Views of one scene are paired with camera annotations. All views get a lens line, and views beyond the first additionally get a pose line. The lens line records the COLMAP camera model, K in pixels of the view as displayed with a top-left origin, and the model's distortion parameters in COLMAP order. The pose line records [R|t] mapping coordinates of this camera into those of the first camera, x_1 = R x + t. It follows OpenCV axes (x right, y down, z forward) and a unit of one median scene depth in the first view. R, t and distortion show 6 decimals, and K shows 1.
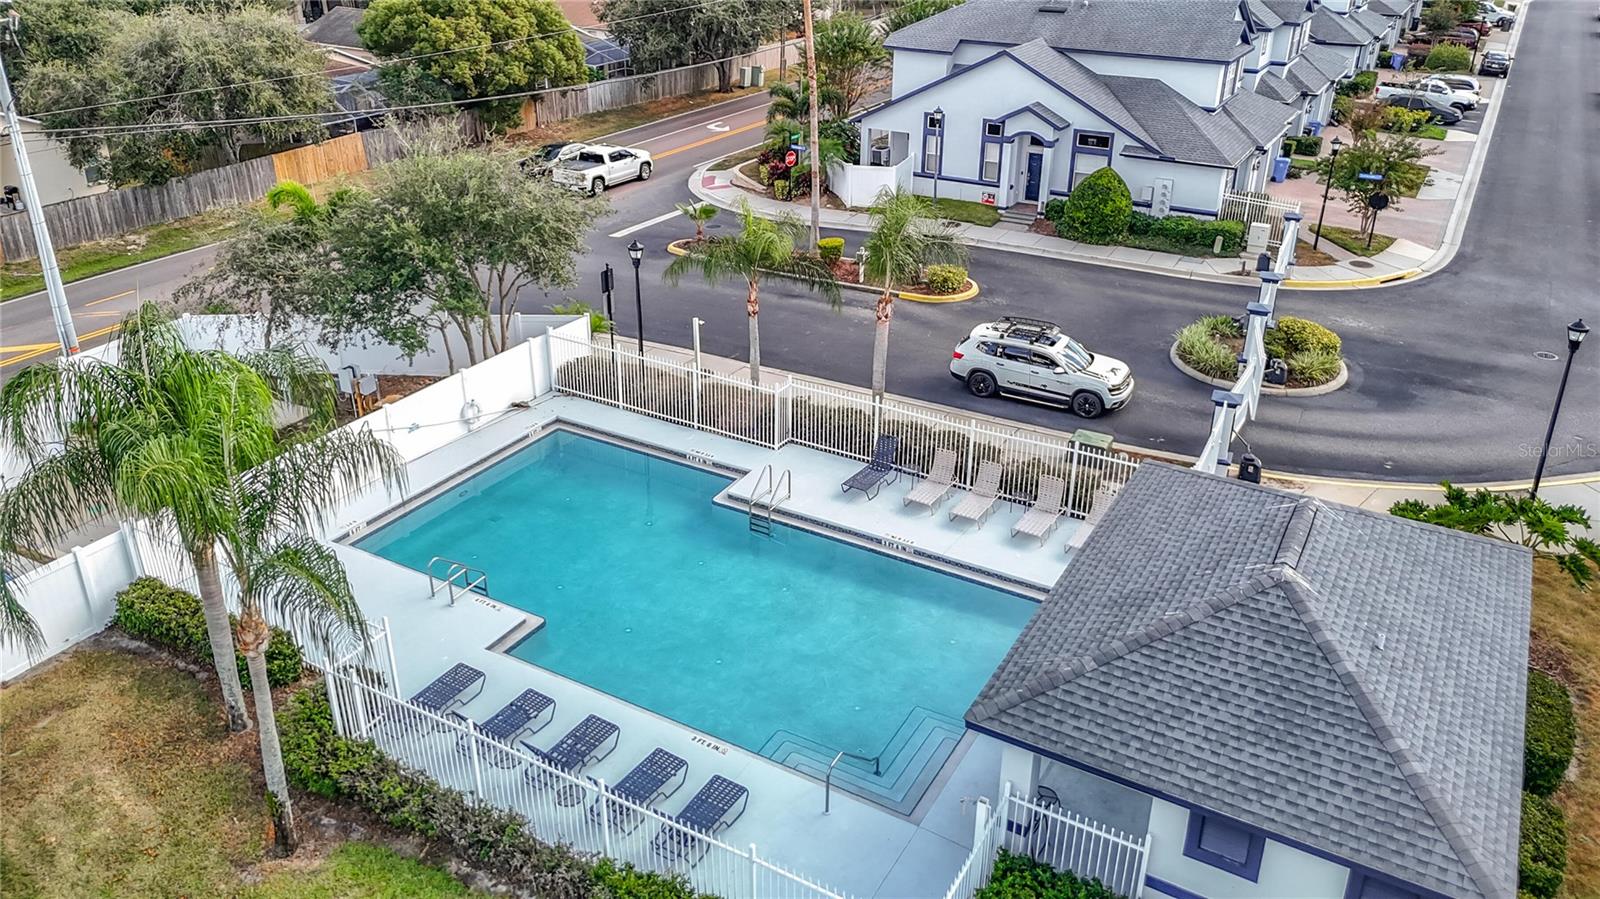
lens RADIAL K [[1165.3, 0, 800.0], [0, 1165.3, 449.5], [0, 0, 1]] dist [0.004481, 0.001286]
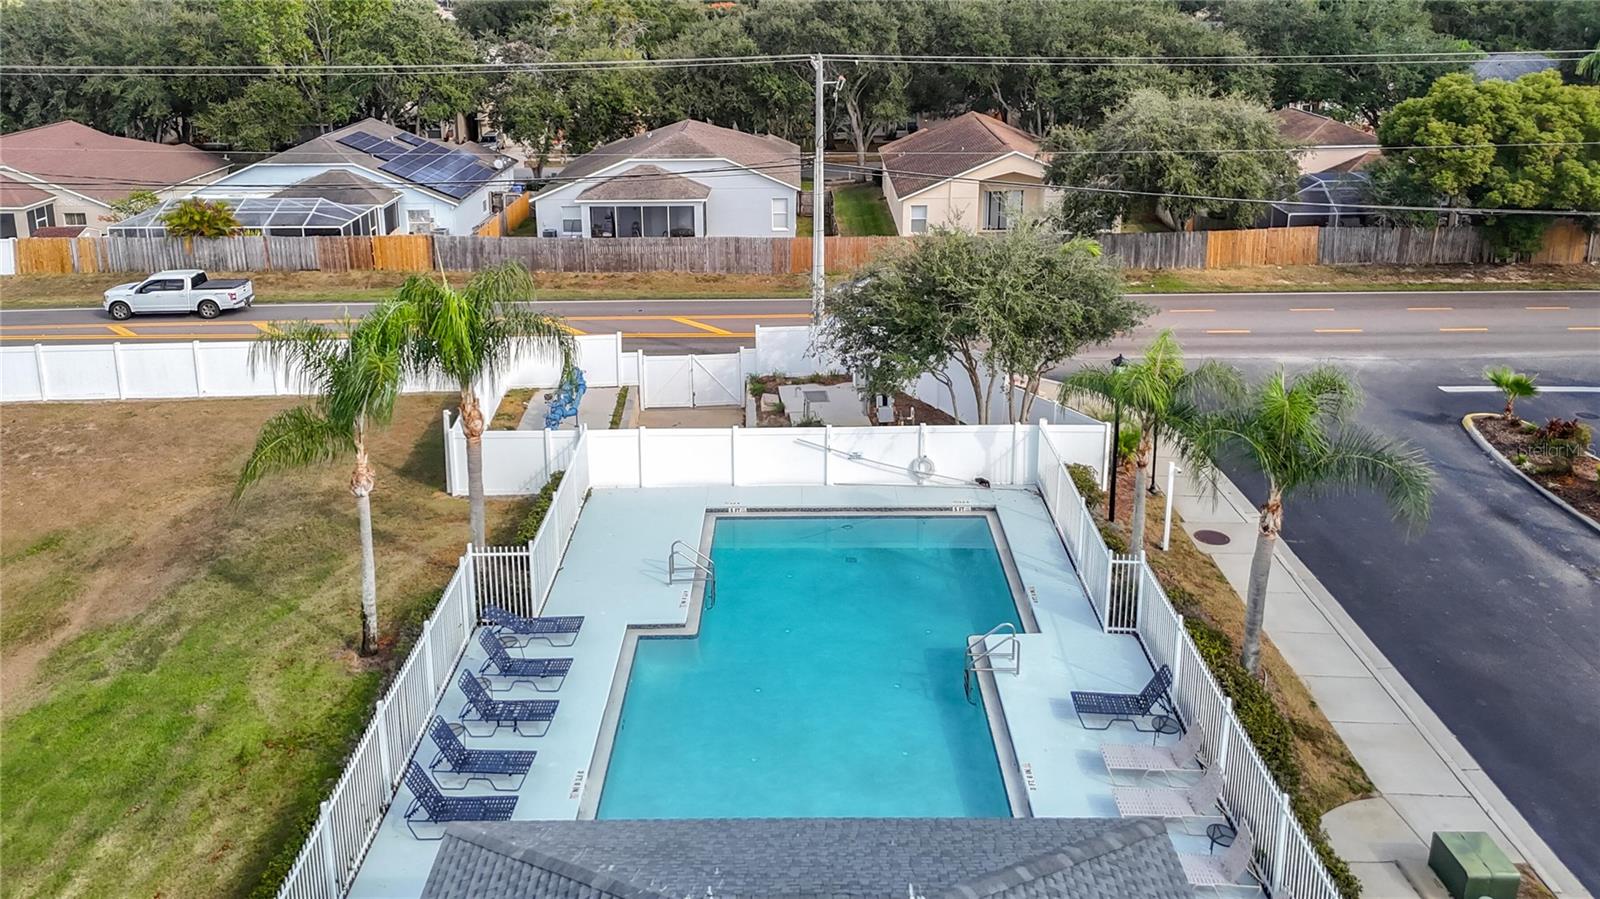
lens RADIAL K [[1165.3, 0, 800.0], [0, 1165.3, 449.5], [0, 0, 1]] dist [0.004481, 0.001286]
pose [[0.505546, 0.325124, -0.799198, 0.500470], [-0.382326, 0.914794, 0.130303, -0.145603], [0.773466, 0.239680, 0.586774, 0.335945]]
